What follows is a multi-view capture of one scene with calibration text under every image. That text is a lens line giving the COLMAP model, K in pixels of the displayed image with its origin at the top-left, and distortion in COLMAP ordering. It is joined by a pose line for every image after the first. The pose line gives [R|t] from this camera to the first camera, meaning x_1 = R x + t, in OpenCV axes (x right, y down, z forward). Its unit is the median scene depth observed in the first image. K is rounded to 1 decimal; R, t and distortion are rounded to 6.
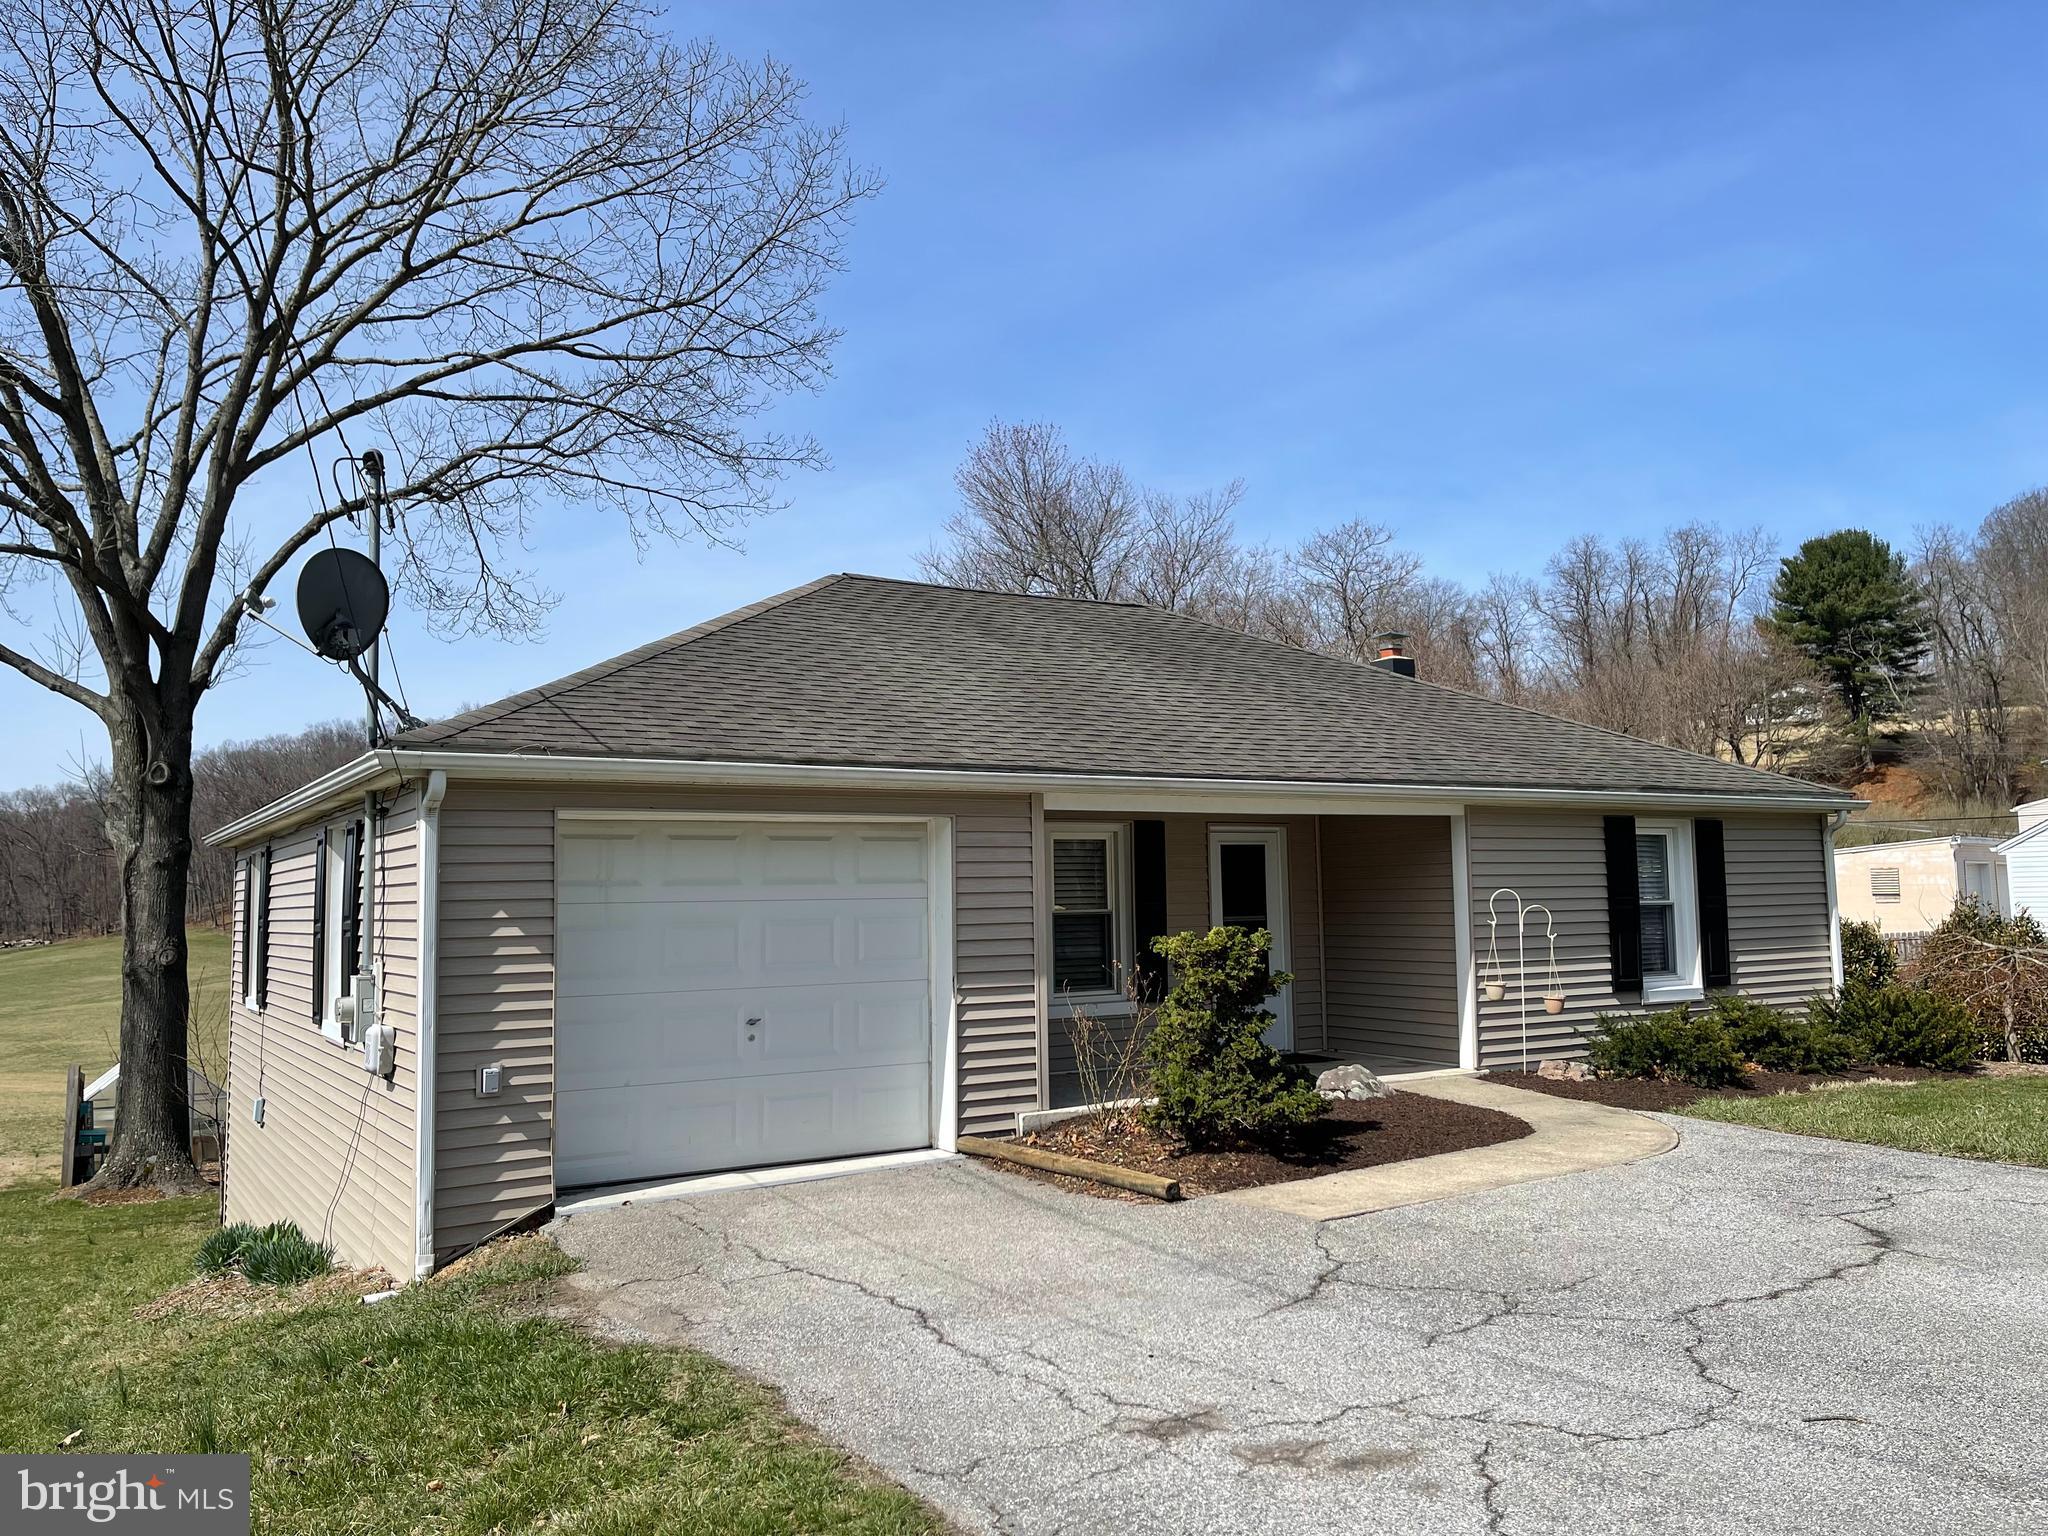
lens RADIAL K [[1546.1, 0, 1030.1], [0, 1546.1, 769.2], [0, 0, 1]] dist [0.064206, -0.063249]
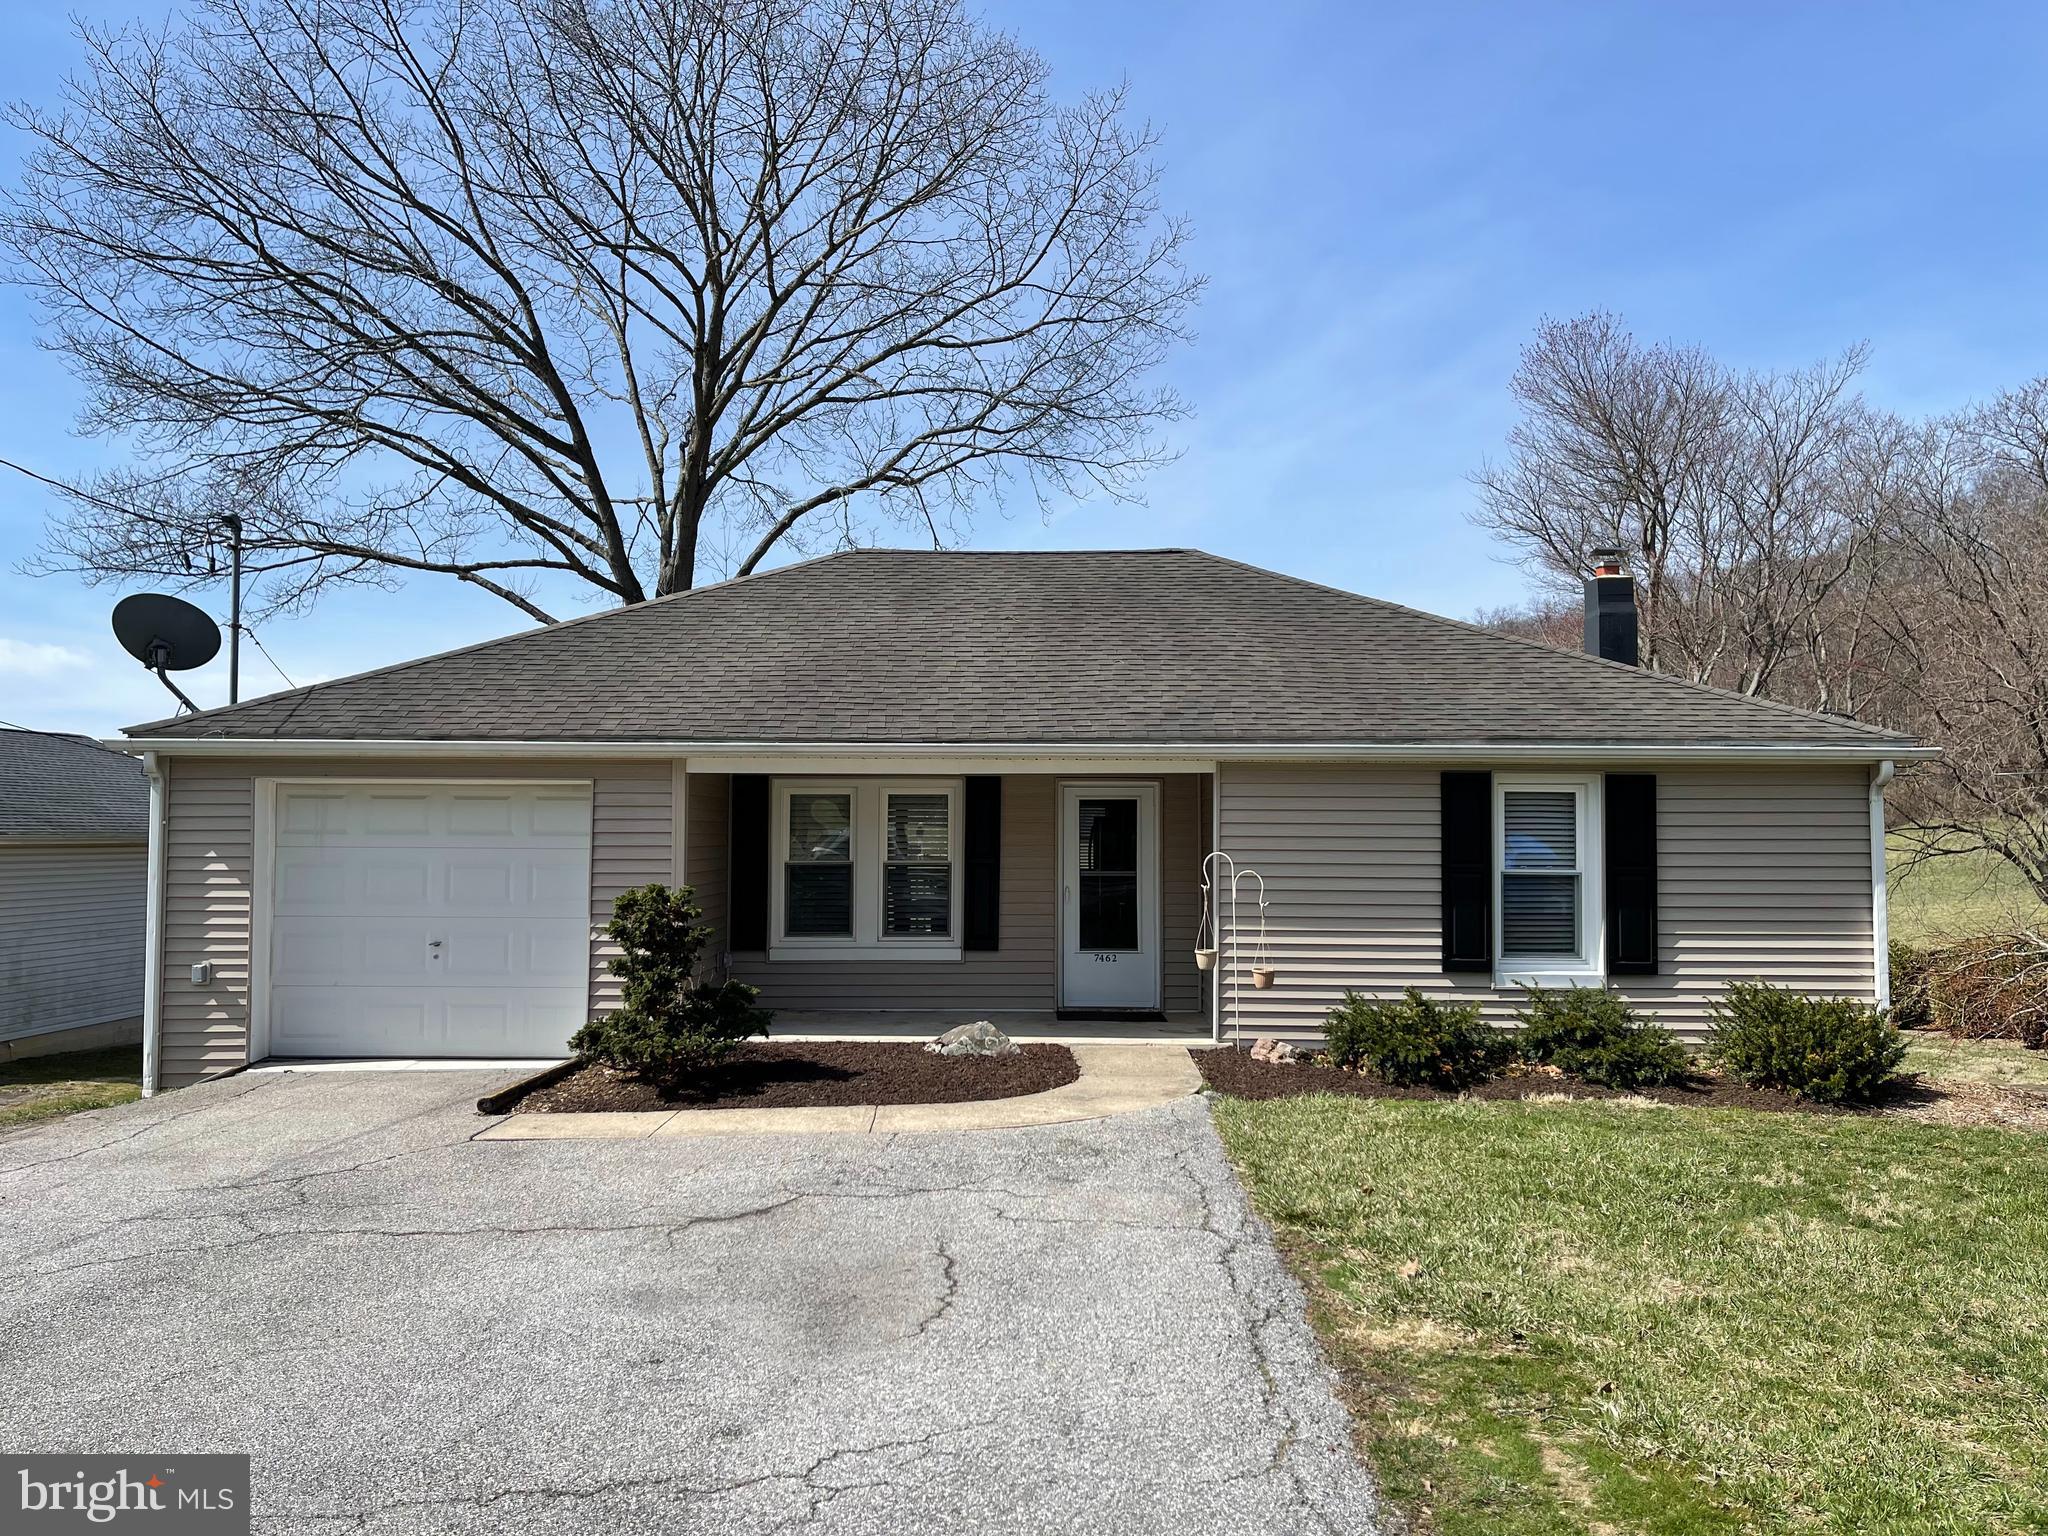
lens RADIAL K [[1546.1, 0, 1024.7], [0, 1546.1, 765.6], [0, 0, 1]] dist [0.064206, -0.063249]
pose [[0.845305, -0.000564, -0.534283, 0.666080], [0.024989, 0.998947, 0.038480, -0.013517], [0.533699, -0.045878, 0.844429, 0.143892]]
